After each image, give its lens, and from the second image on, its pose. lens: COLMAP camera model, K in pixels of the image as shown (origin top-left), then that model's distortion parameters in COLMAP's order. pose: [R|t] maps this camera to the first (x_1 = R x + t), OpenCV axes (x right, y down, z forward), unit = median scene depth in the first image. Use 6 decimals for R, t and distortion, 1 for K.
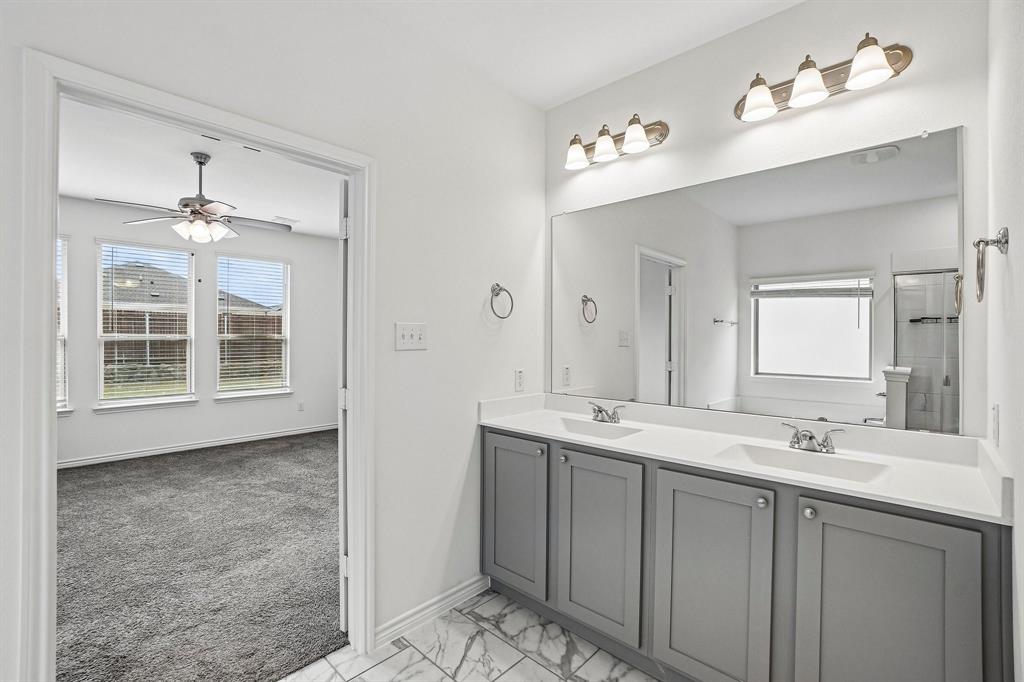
lens RADIAL K [[455.6, 0, 493.4], [0, 455.6, 338.8], [0, 0, 1]] dist [-0.034147, 0.001133]
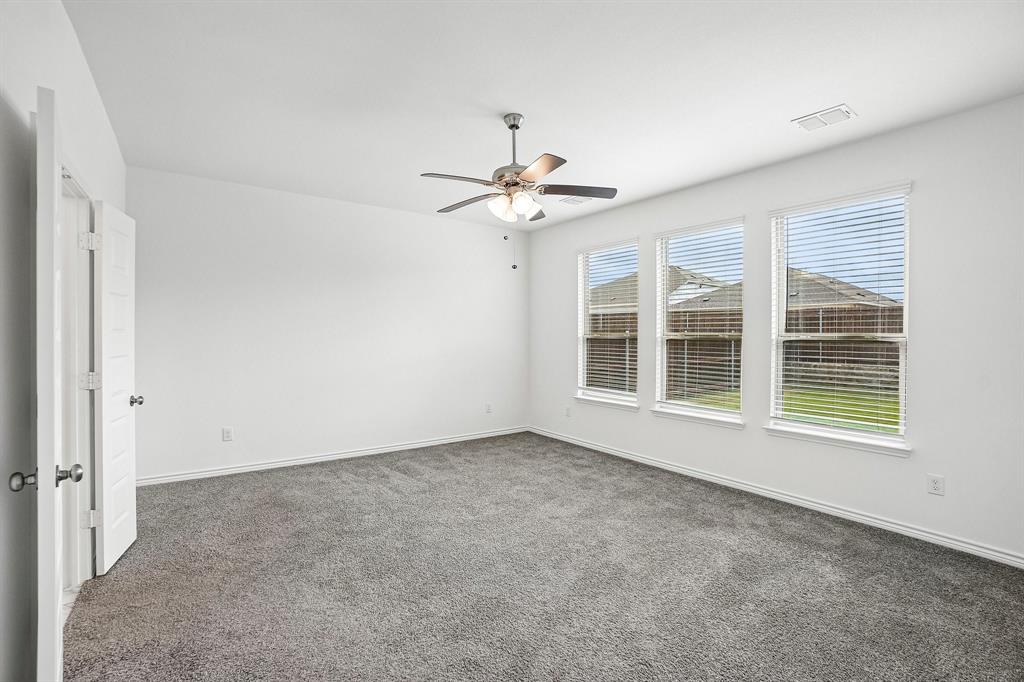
lens RADIAL K [[455.6, 0, 493.4], [0, 455.6, 338.8], [0, 0, 1]] dist [-0.034147, 0.001133]
pose [[-0.182204, 0.007827, -0.983230, 0.081040], [-0.011357, 0.999885, 0.010065, -0.001617], [0.983195, 0.013001, -0.182094, 0.498202]]
